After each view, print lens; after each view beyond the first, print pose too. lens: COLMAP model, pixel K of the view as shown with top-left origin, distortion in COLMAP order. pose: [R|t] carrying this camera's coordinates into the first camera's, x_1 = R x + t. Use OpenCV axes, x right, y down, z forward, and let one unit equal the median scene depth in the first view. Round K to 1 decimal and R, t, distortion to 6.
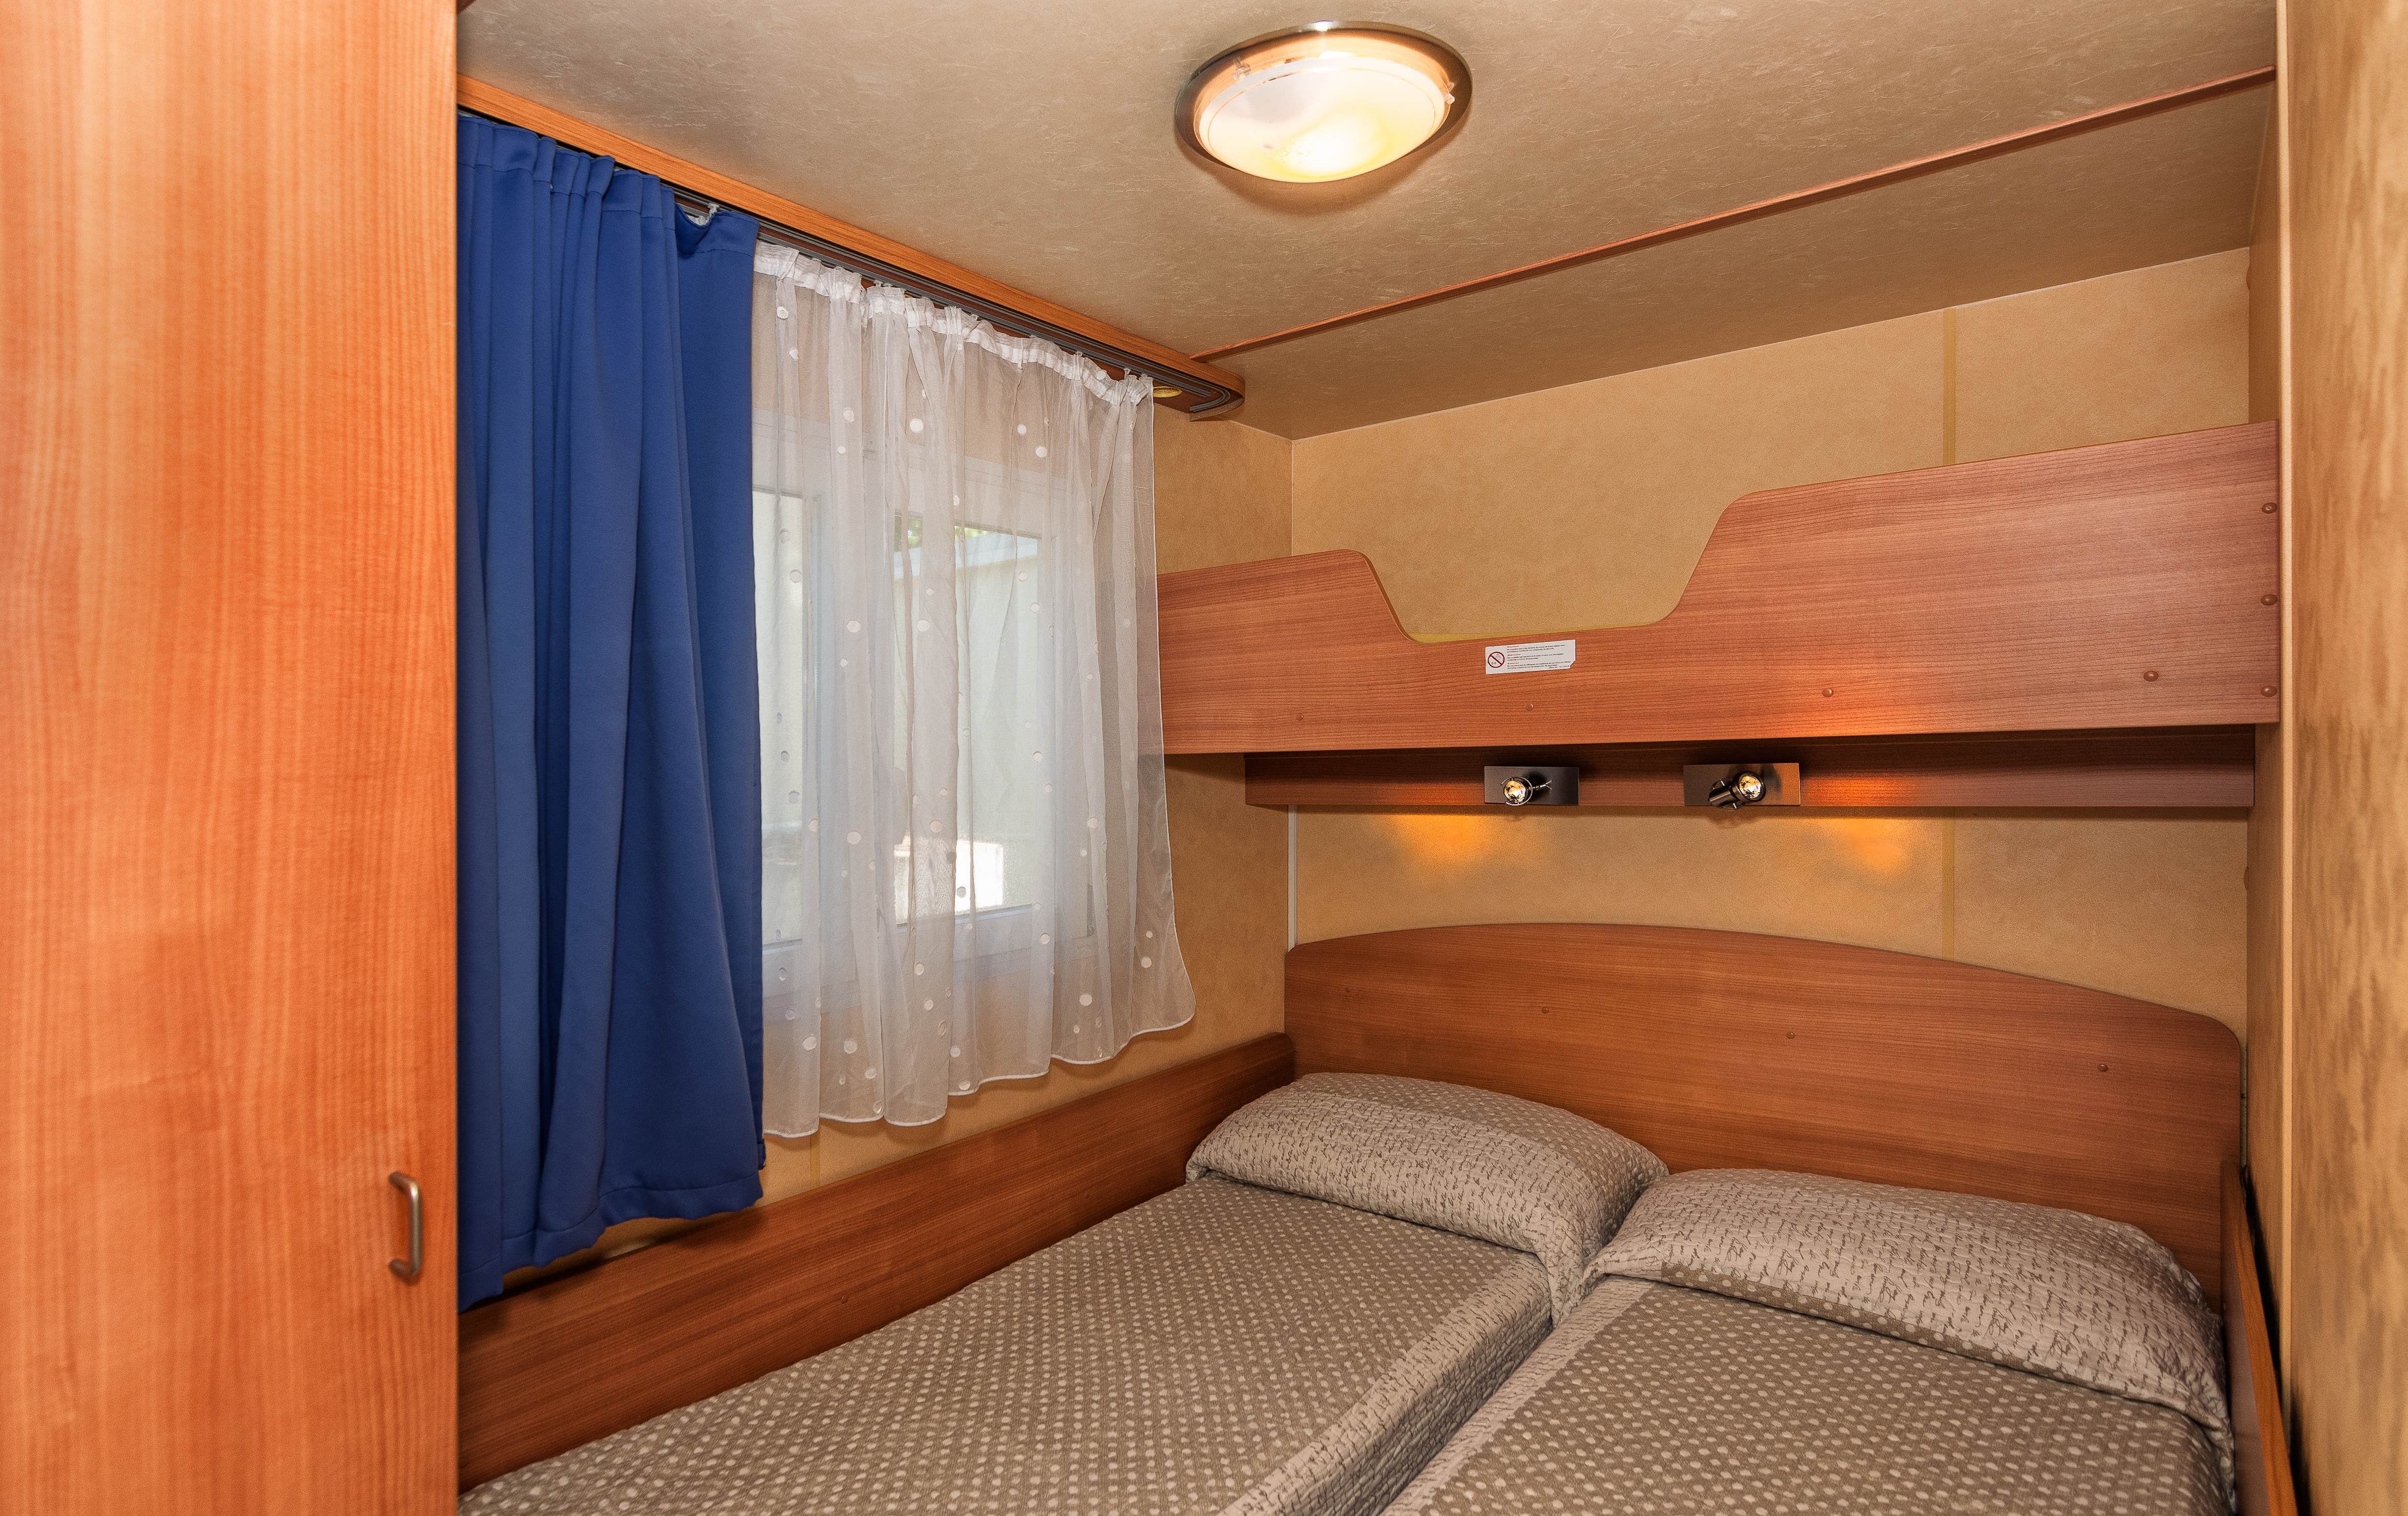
lens RADIAL K [[1278.1, 0, 1203.8], [0, 1278.1, 767.6], [0, 0, 1]] dist [-0.001828, -0.002048]
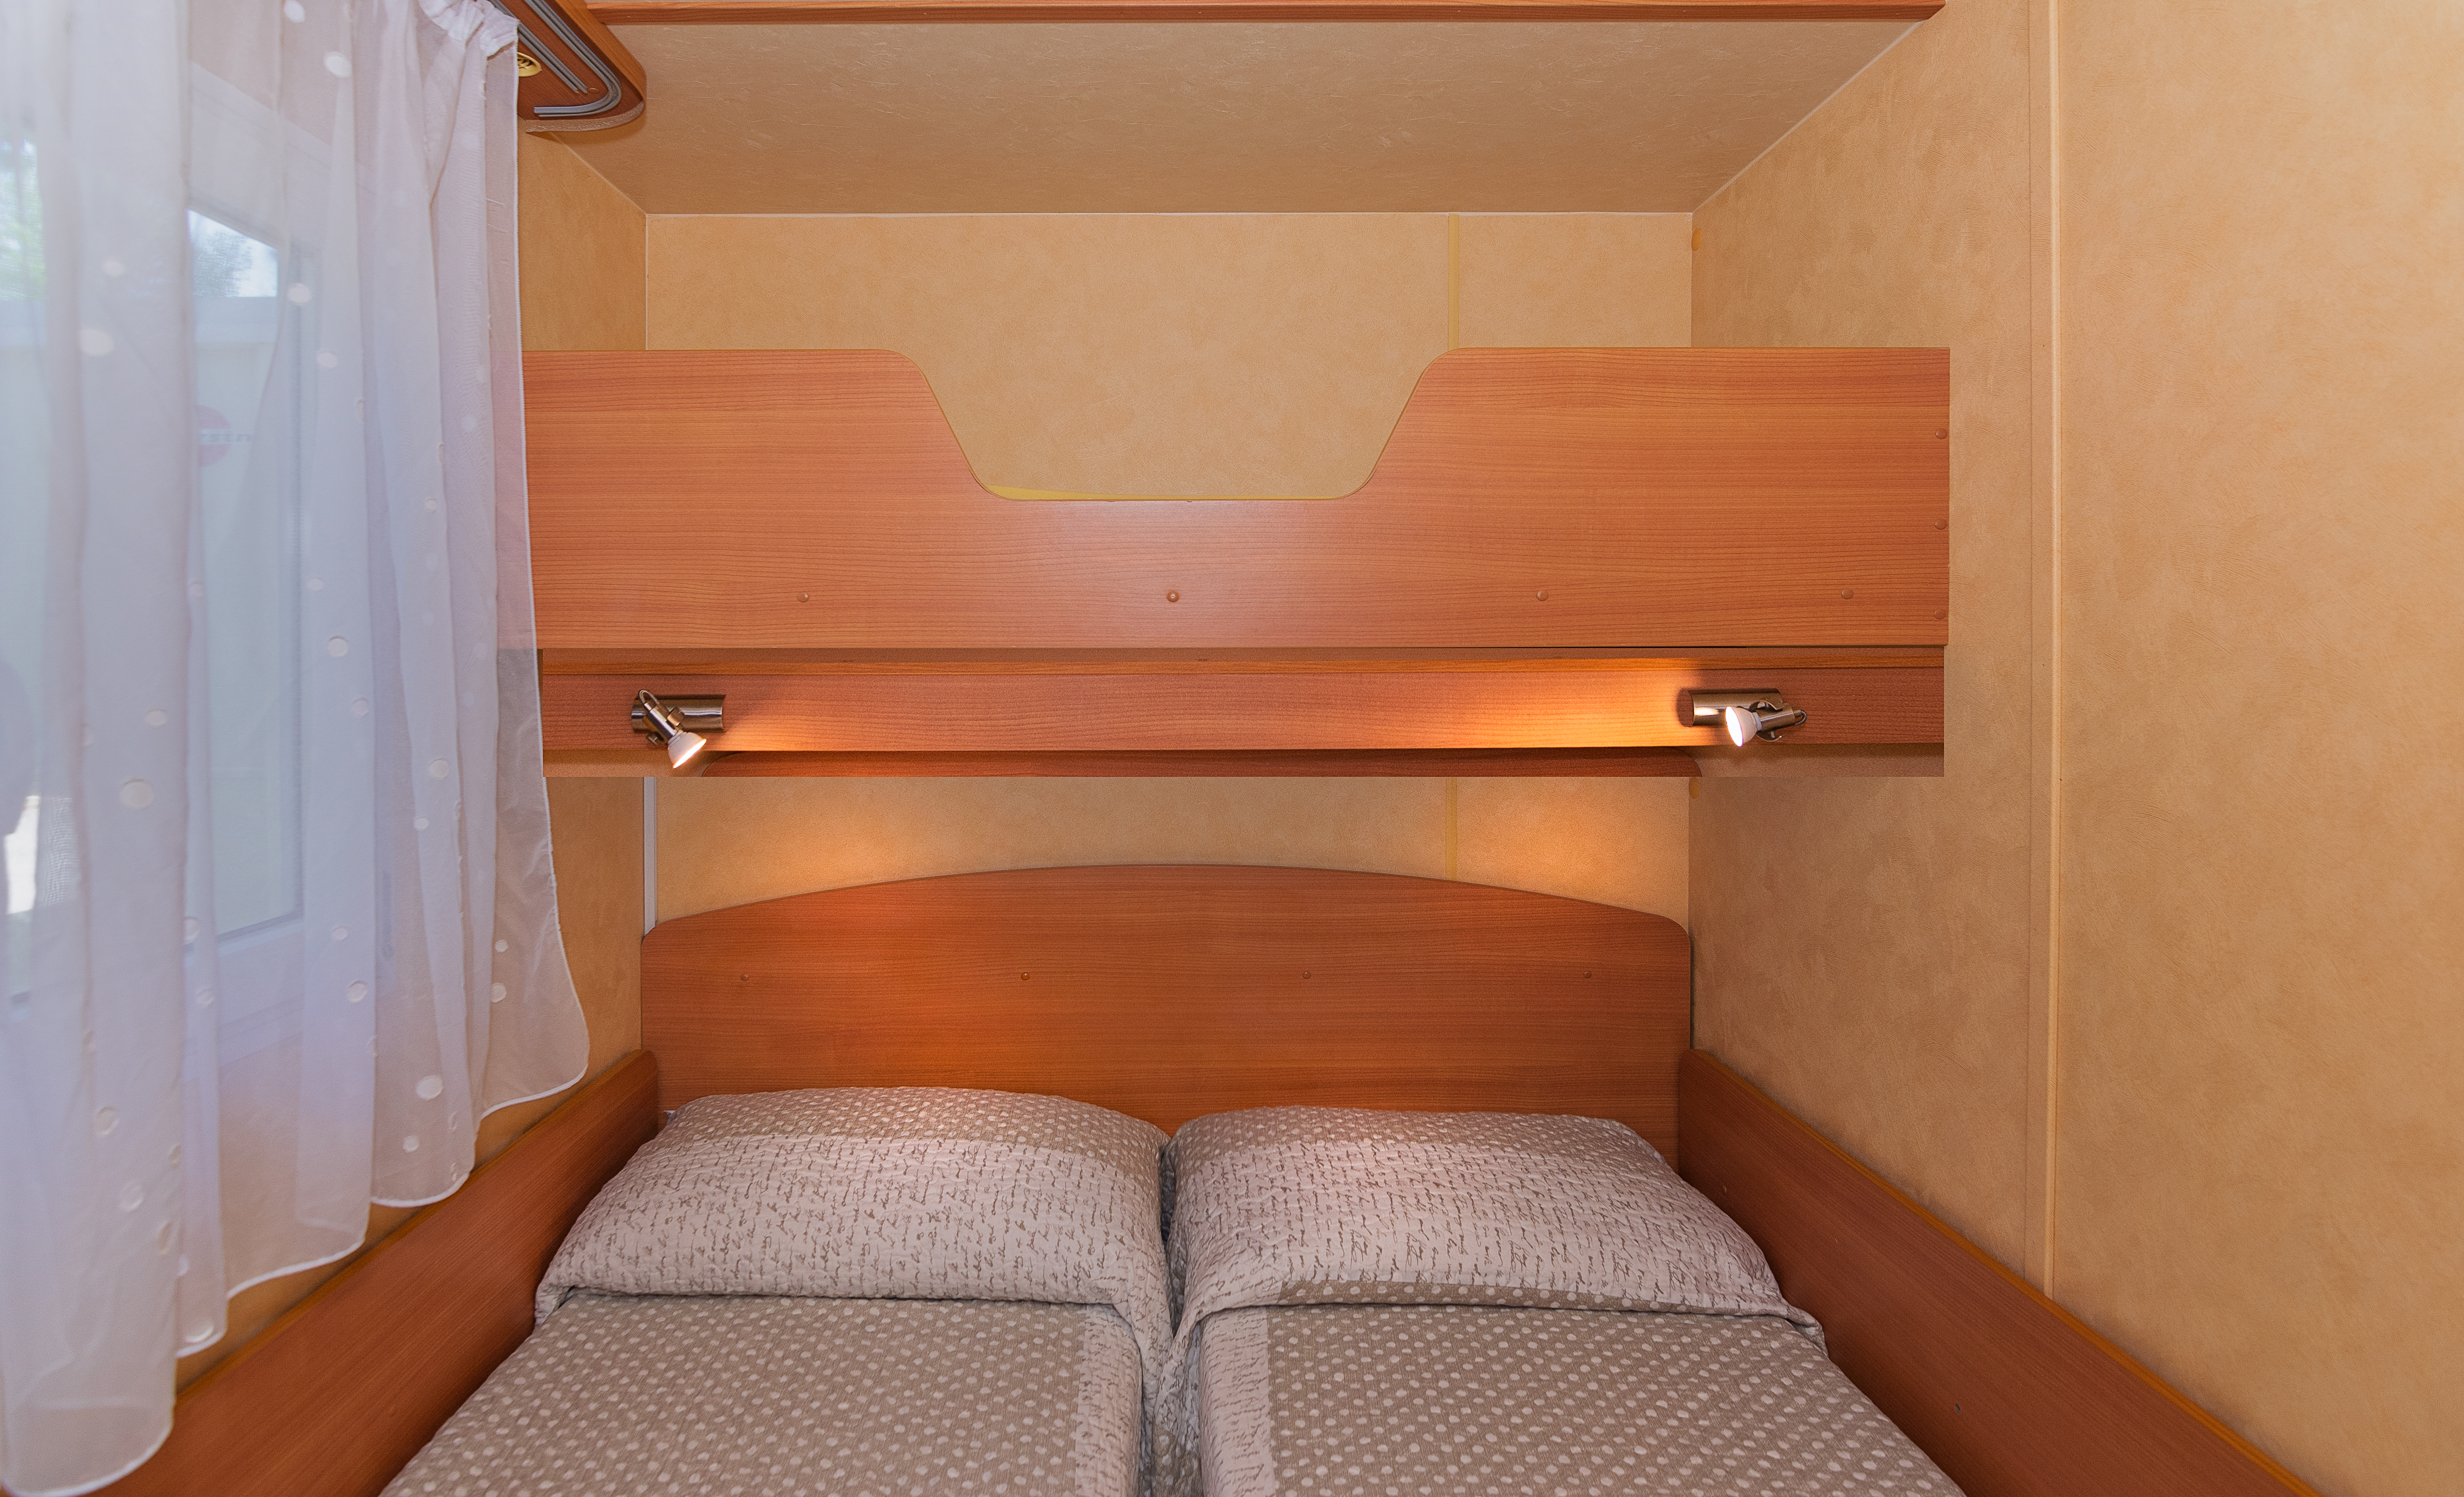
lens RADIAL K [[1285.0, 0, 1241.2], [0, 1285.0, 710.0], [0, 0, 1]] dist [-0.002351, -0.001483]
pose [[0.792659, -0.003944, 0.609652, -0.153062], [-0.012297, 0.999672, 0.022457, 0.000614], [-0.609541, -0.025297, 0.792351, 0.346457]]
